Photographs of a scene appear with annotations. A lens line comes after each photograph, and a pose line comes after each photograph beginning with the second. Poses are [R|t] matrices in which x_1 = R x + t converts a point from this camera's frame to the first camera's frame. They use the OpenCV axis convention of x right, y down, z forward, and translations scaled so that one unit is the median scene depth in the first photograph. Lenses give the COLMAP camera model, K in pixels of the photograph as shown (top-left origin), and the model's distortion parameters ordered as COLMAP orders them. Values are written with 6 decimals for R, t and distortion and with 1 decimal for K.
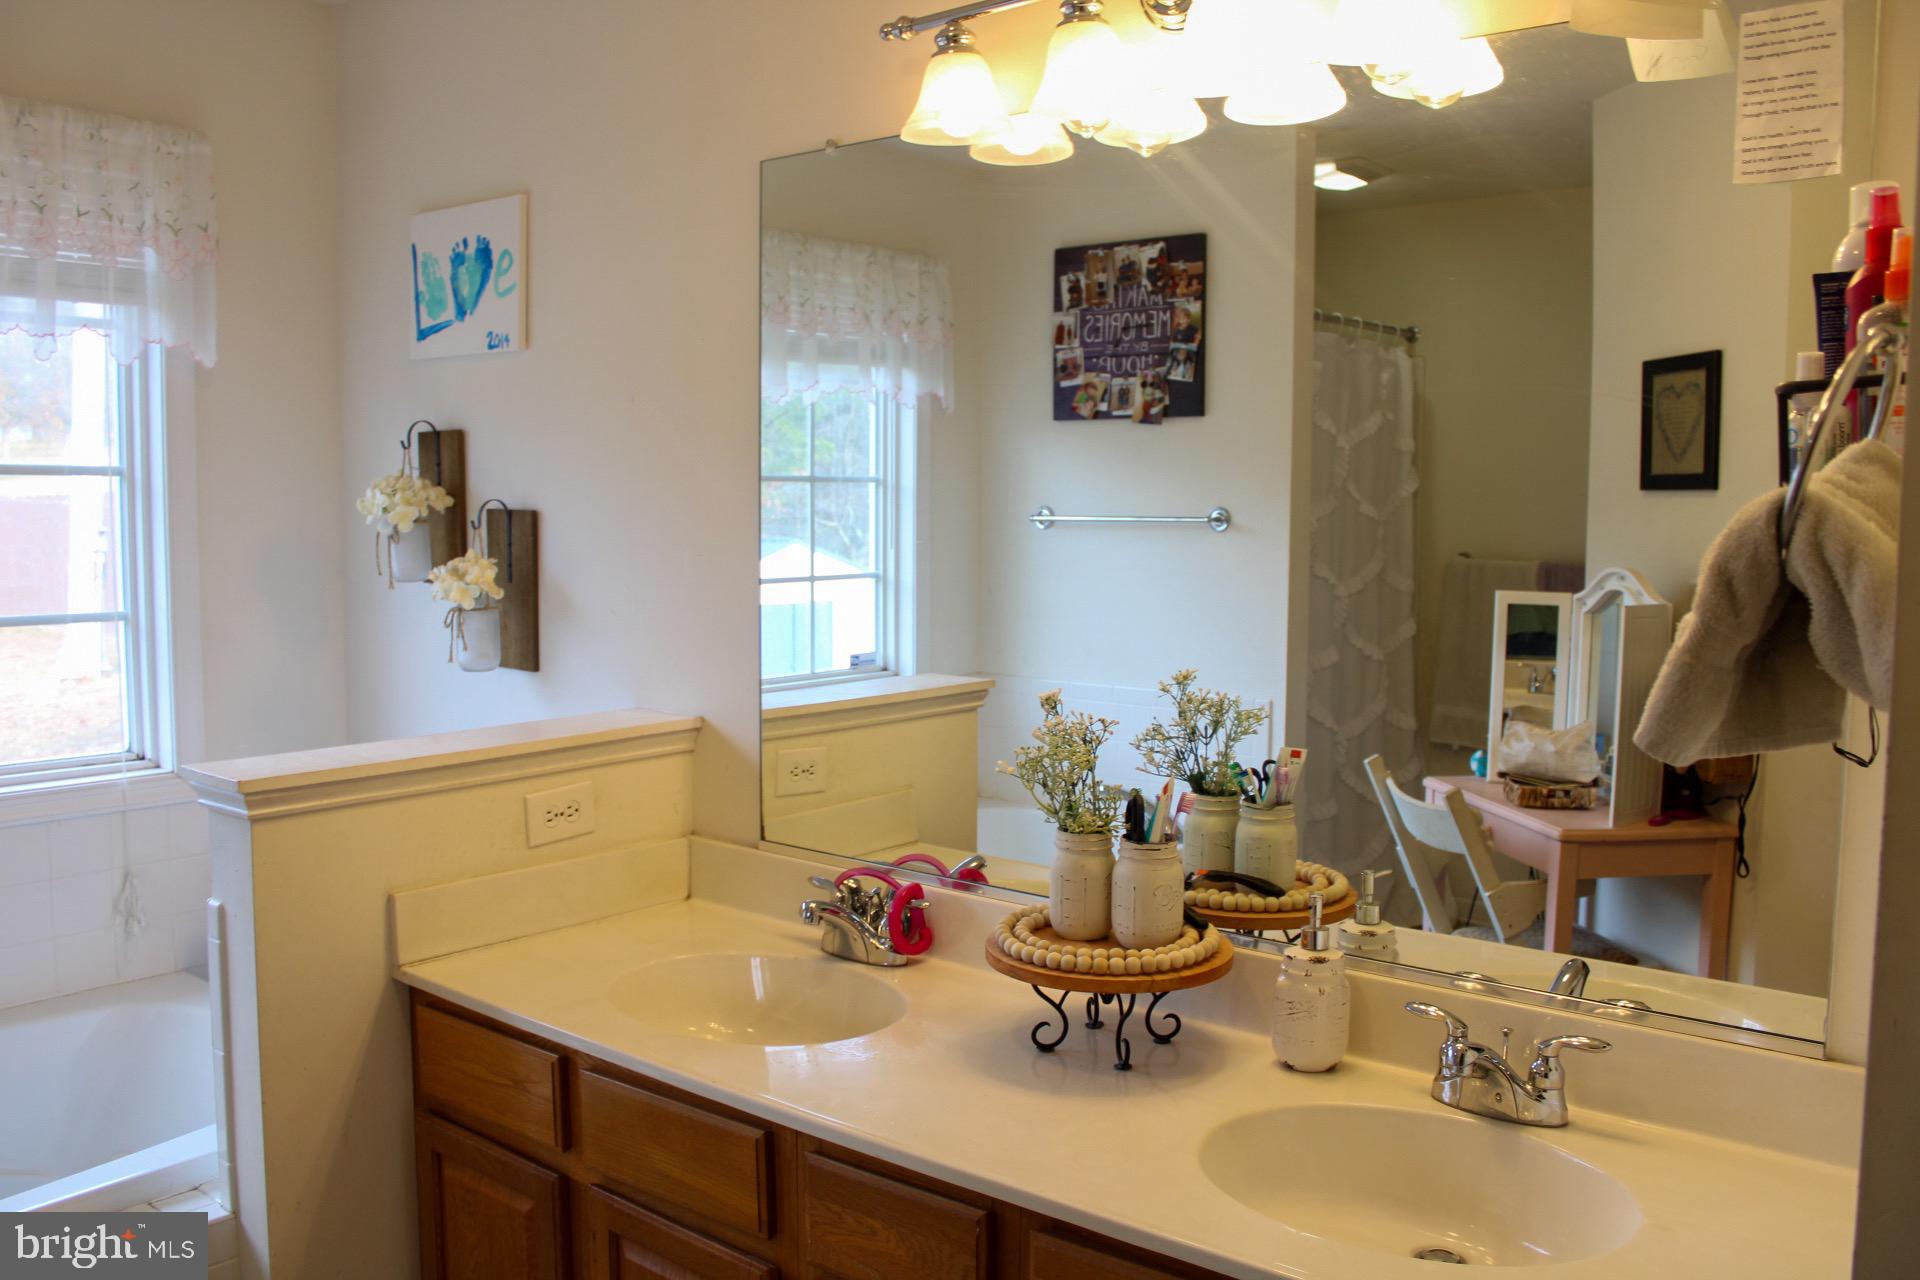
lens RADIAL K [[1627.7, 0, 960.0], [0, 1627.7, 640.0], [0, 0, 1]] dist [-0.161765, 0.212315]
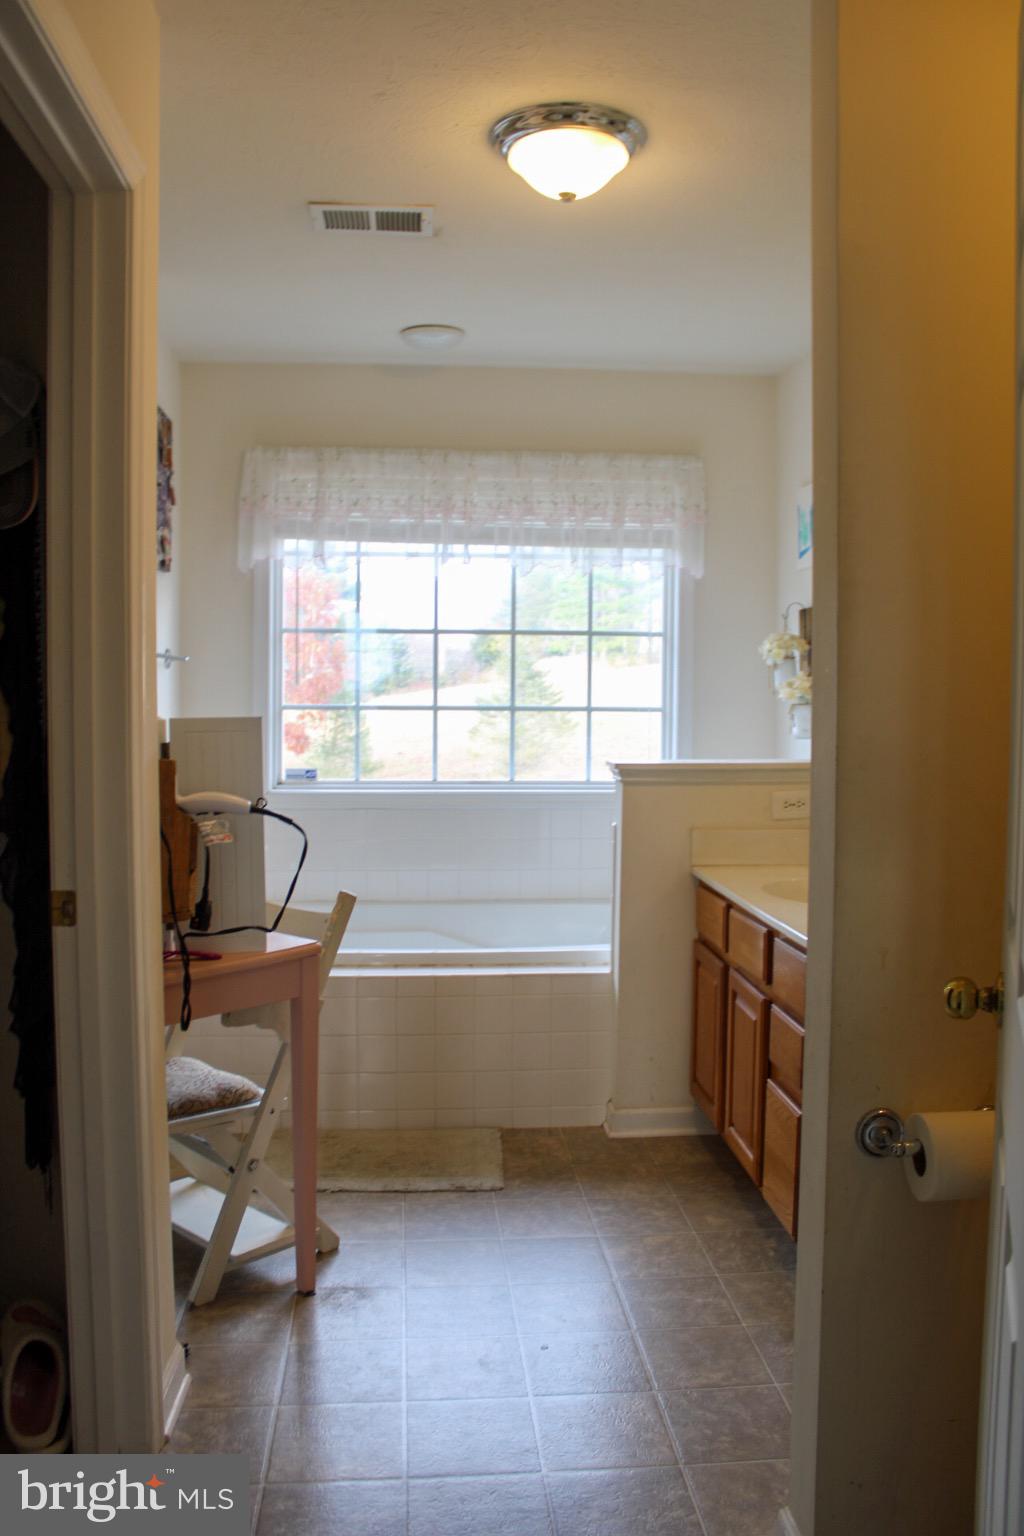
lens RADIAL K [[1302.2, 0, 512.0], [0, 1302.2, 768.0], [0, 0, 1]] dist [-0.161765, 0.212315]
pose [[0.706887, 0.044086, -0.705951, 0.507354], [-0.069284, 0.997572, -0.007078, 0.086694], [0.703925, 0.053915, 0.708225, -0.257252]]
